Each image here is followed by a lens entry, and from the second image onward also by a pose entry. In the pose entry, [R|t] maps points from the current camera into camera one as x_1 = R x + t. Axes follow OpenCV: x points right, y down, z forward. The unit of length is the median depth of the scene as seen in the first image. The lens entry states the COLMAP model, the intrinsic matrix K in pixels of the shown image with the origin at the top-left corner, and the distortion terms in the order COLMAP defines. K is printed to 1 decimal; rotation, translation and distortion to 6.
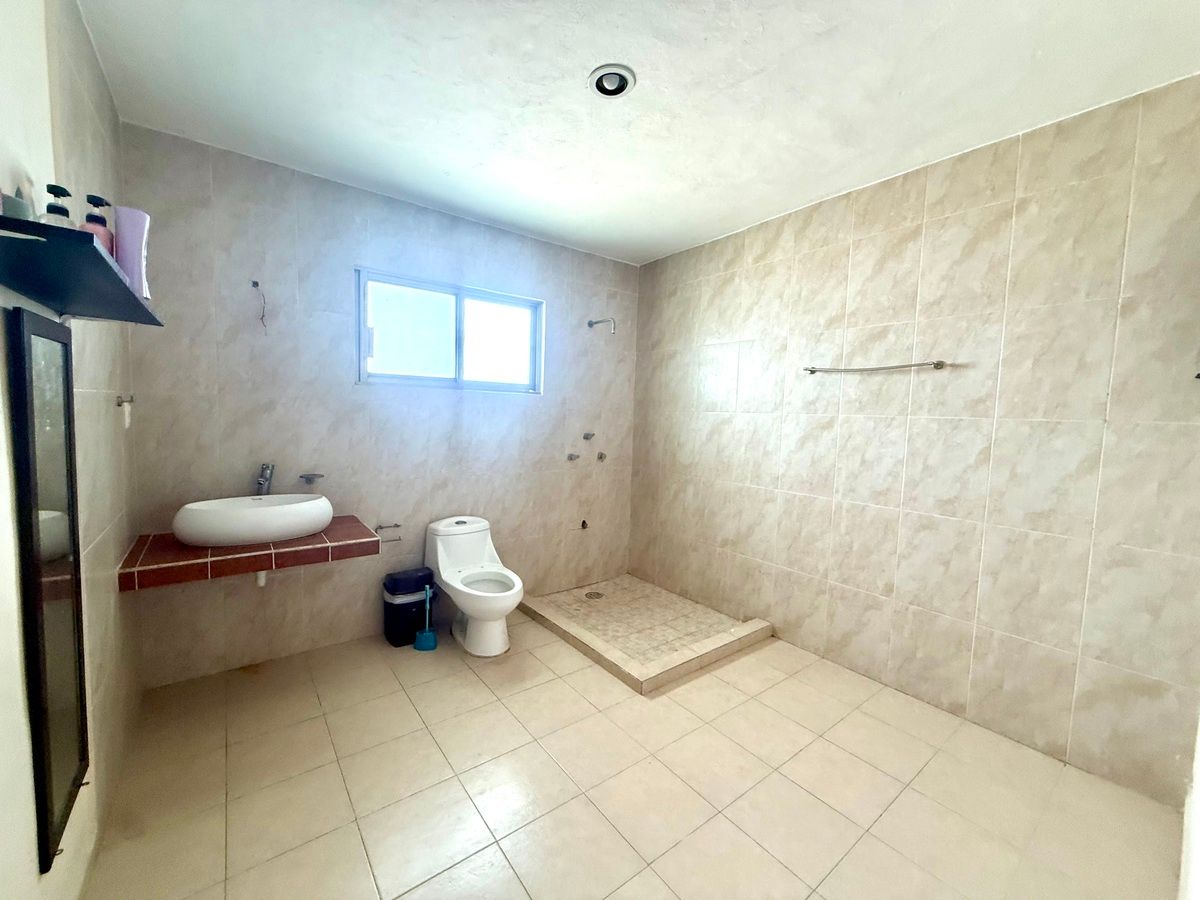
lens RADIAL K [[482.7, 0, 600.2], [0, 482.7, 451.9], [0, 0, 1]] dist [0.000491, 0.000754]
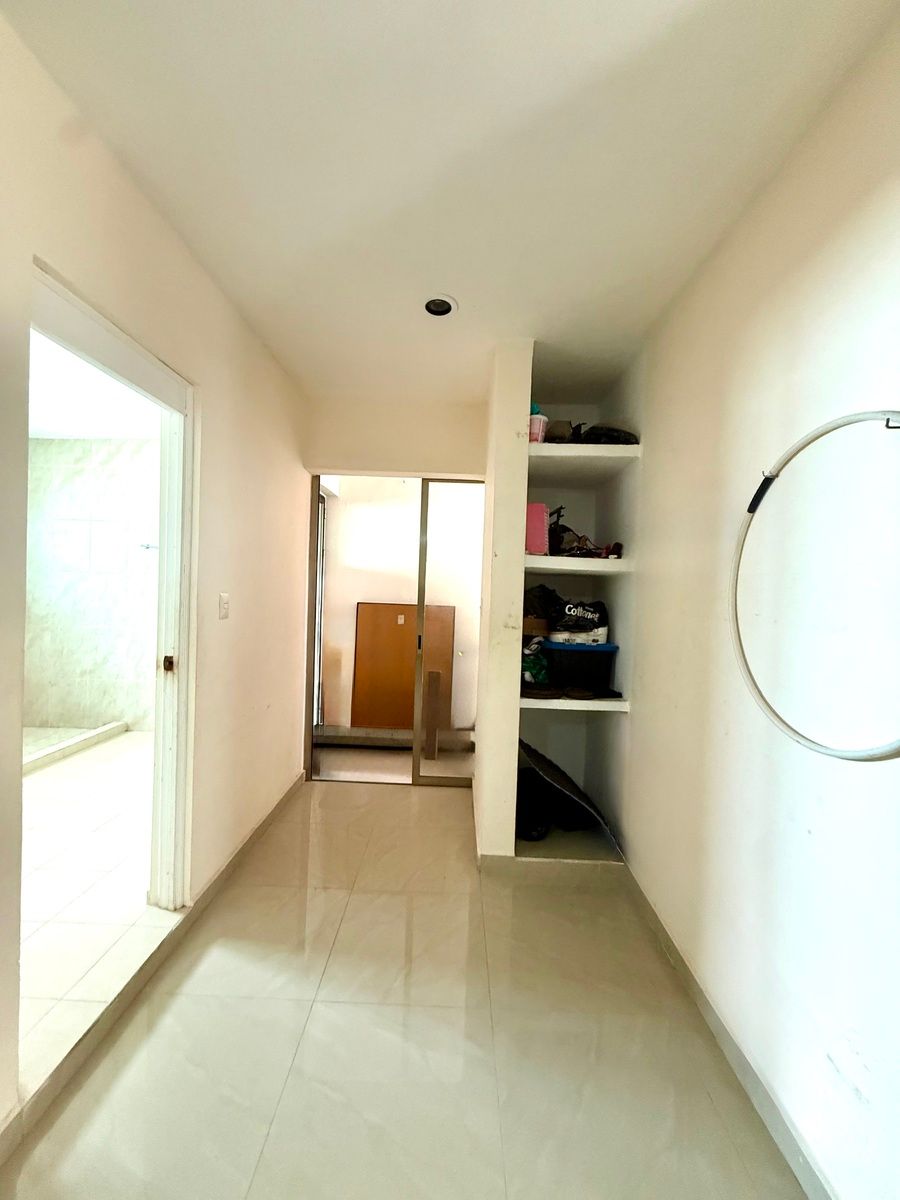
lens RADIAL K [[482.7, 0, 450.7], [0, 482.7, 601.3], [0, 0, 1]] dist [0.000491, 0.000754]
pose [[0.630953, -0.025343, 0.775407, -0.120838], [0.041553, 0.999136, -0.001157, 0.038752], [-0.774707, 0.032951, 0.631461, -0.592212]]
